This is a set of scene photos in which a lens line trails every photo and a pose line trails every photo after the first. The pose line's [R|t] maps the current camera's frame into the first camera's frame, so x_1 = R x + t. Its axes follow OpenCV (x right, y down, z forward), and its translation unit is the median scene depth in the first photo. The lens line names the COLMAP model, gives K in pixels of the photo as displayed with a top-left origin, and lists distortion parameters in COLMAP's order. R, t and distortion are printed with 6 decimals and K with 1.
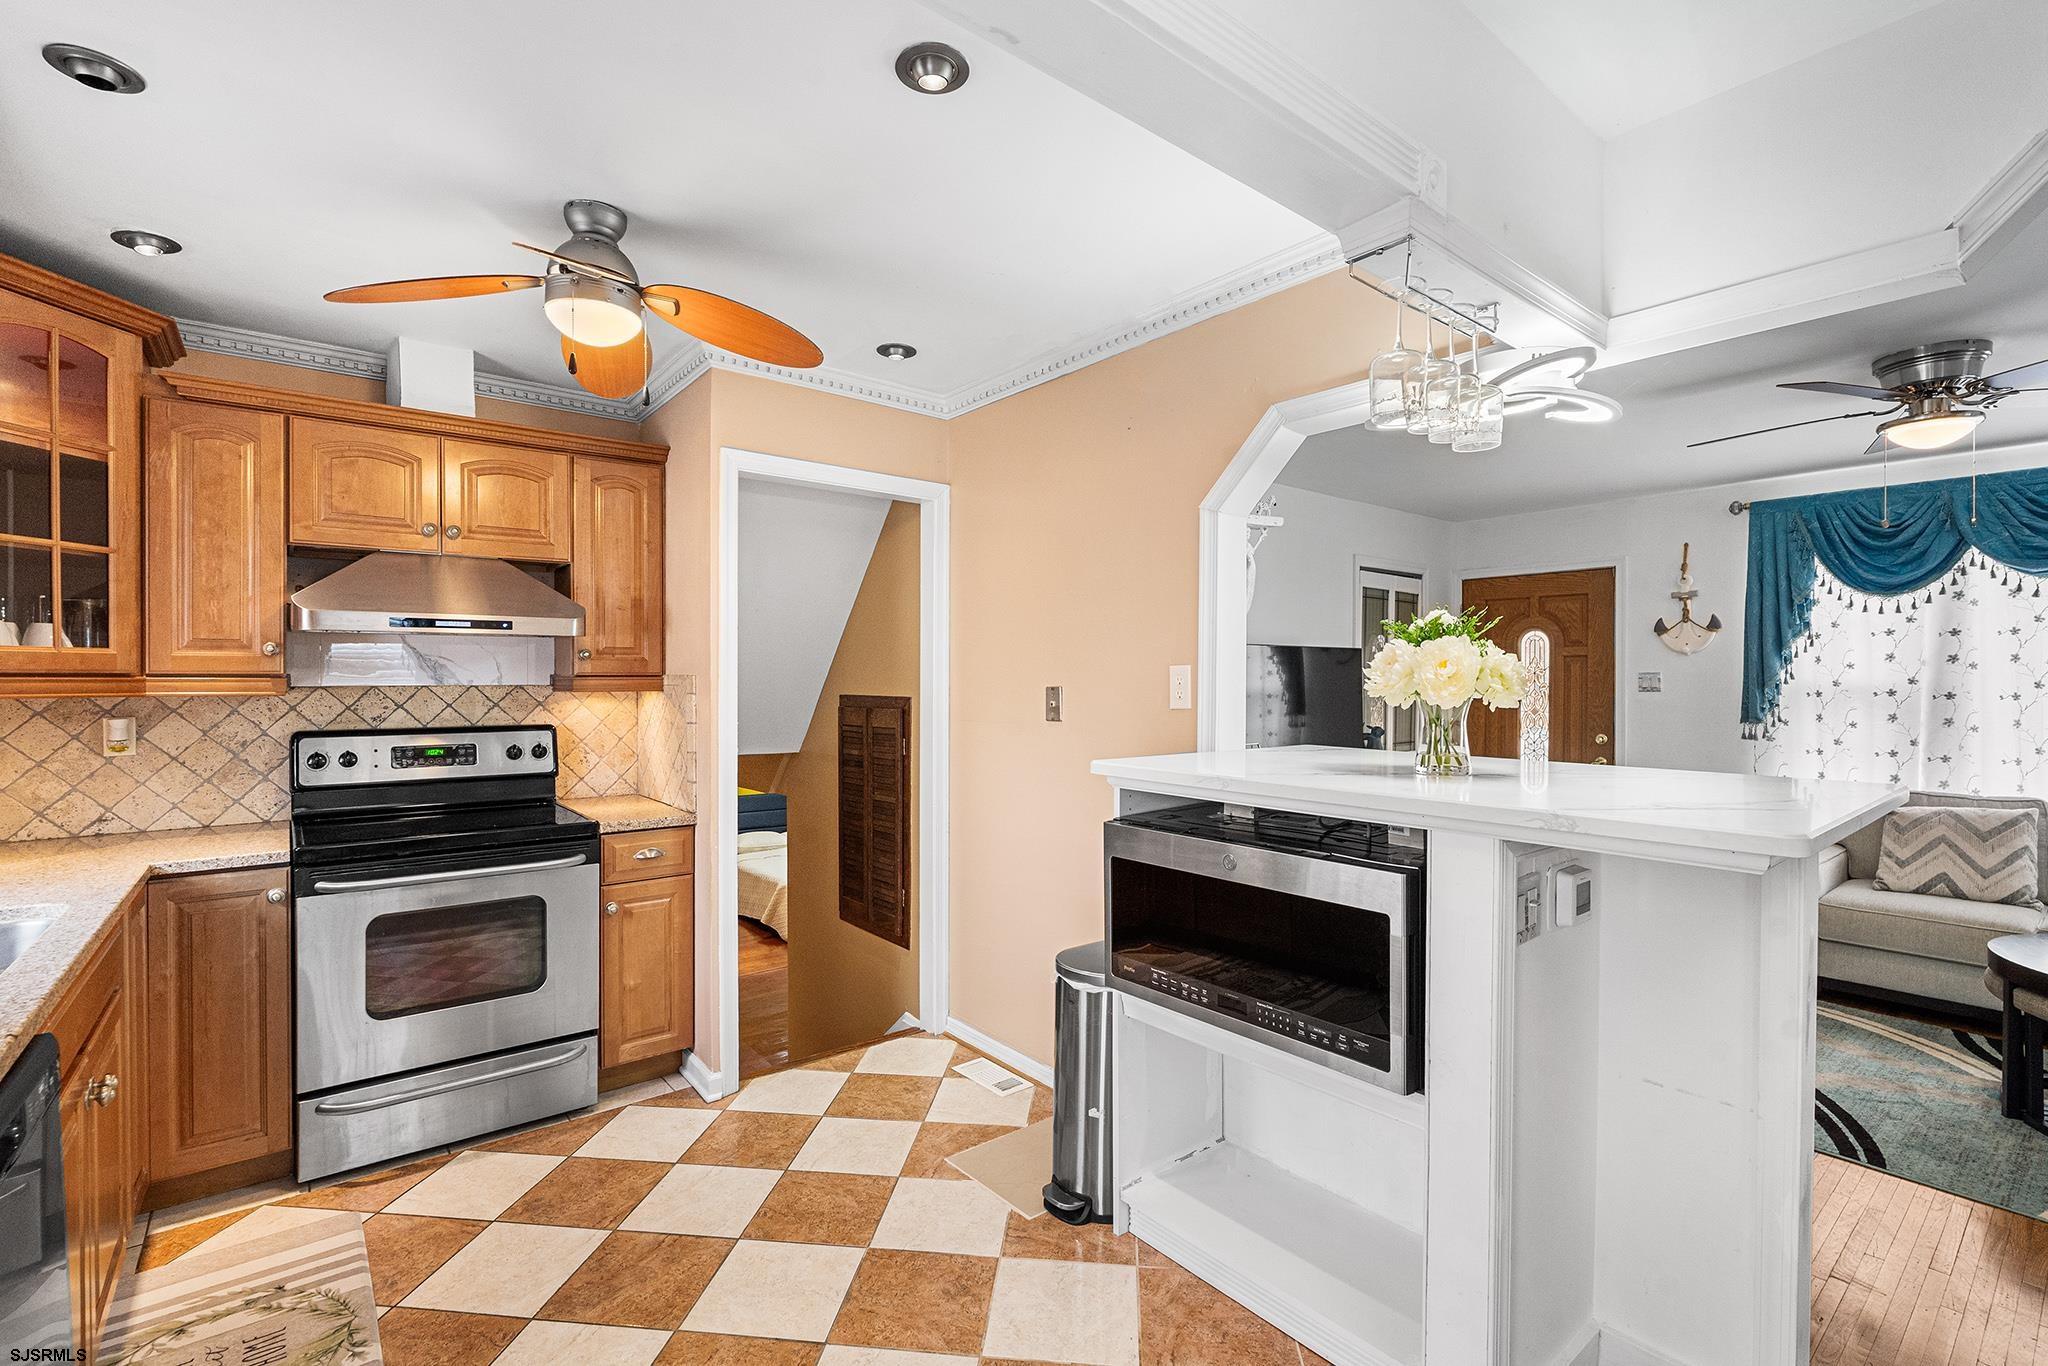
lens RADIAL K [[919.6, 0, 1017.3], [0, 919.6, 684.0], [0, 0, 1]] dist [-0.010474, 0.001695]
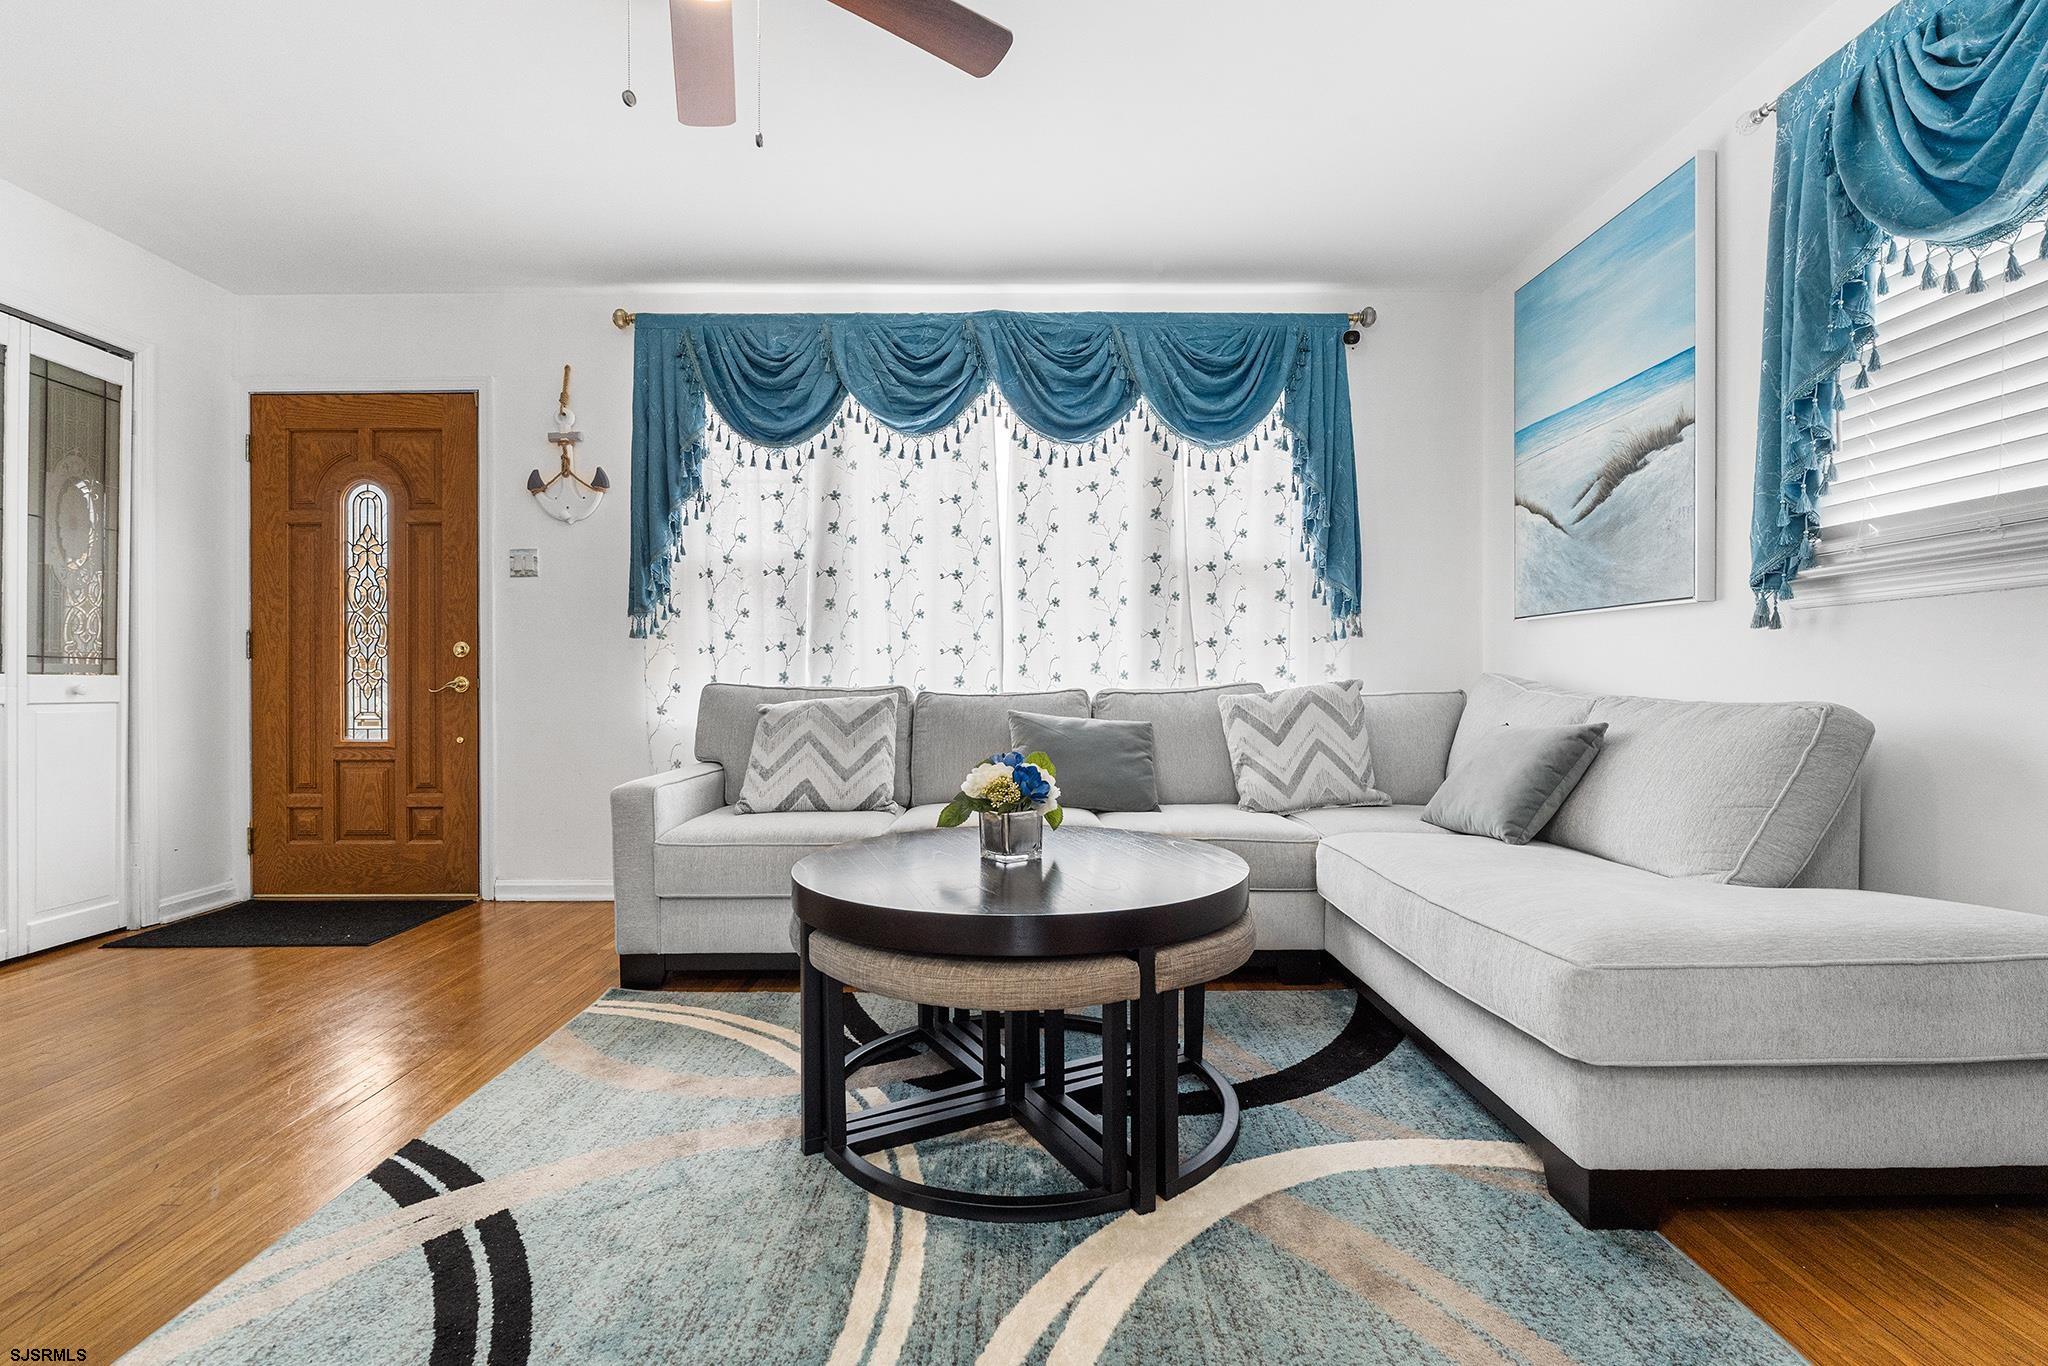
lens RADIAL K [[919.6, 0, 1031.0], [0, 919.6, 683.6], [0, 0, 1]] dist [-0.010474, 0.001695]
pose [[0.612024, -0.003195, 0.790833, 0.460339], [0.008405, 0.999962, -0.002464, 0.113539], [-0.790795, 0.008155, 0.612027, 0.337045]]
